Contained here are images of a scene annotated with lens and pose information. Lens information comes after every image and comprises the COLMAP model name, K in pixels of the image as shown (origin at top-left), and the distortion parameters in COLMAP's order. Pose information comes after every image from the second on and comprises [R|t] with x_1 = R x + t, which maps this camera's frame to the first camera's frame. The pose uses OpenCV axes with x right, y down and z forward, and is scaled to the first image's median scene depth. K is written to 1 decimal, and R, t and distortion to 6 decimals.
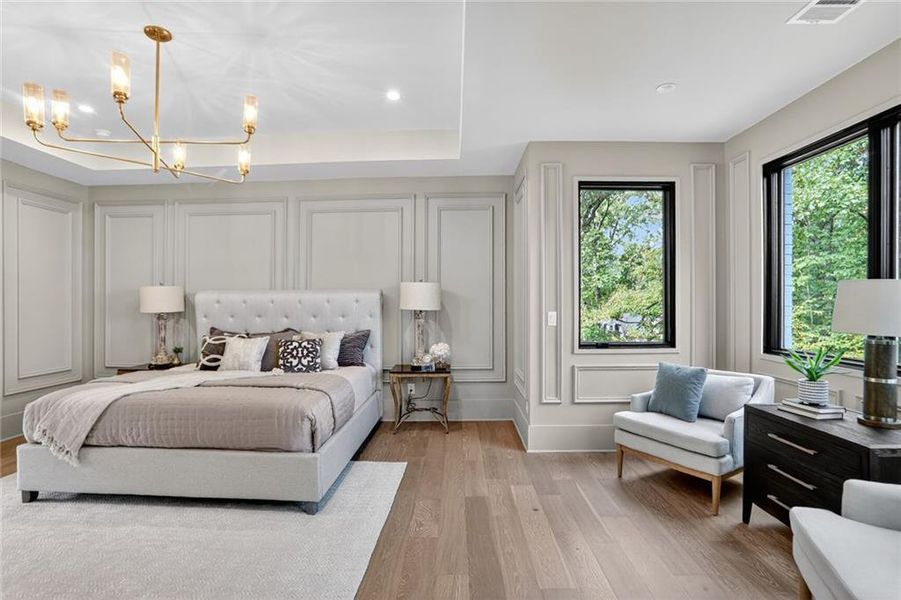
lens RADIAL K [[446.1, 0, 450.4], [0, 446.1, 304.7], [0, 0, 1]] dist [-0.085675, 0.037040]
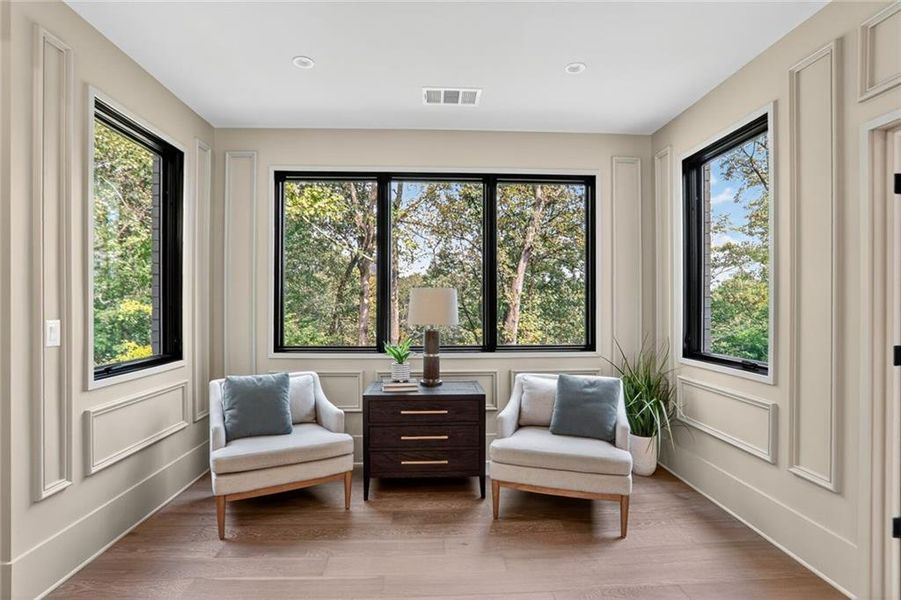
lens RADIAL K [[446.1, 0, 450.4], [0, 446.1, 304.7], [0, 0, 1]] dist [-0.085675, 0.037040]
pose [[-0.066293, -0.002781, 0.997796, -0.391346], [0.002330, 0.999993, 0.002942, -0.003682], [-0.997797, 0.002520, -0.066286, 0.713801]]
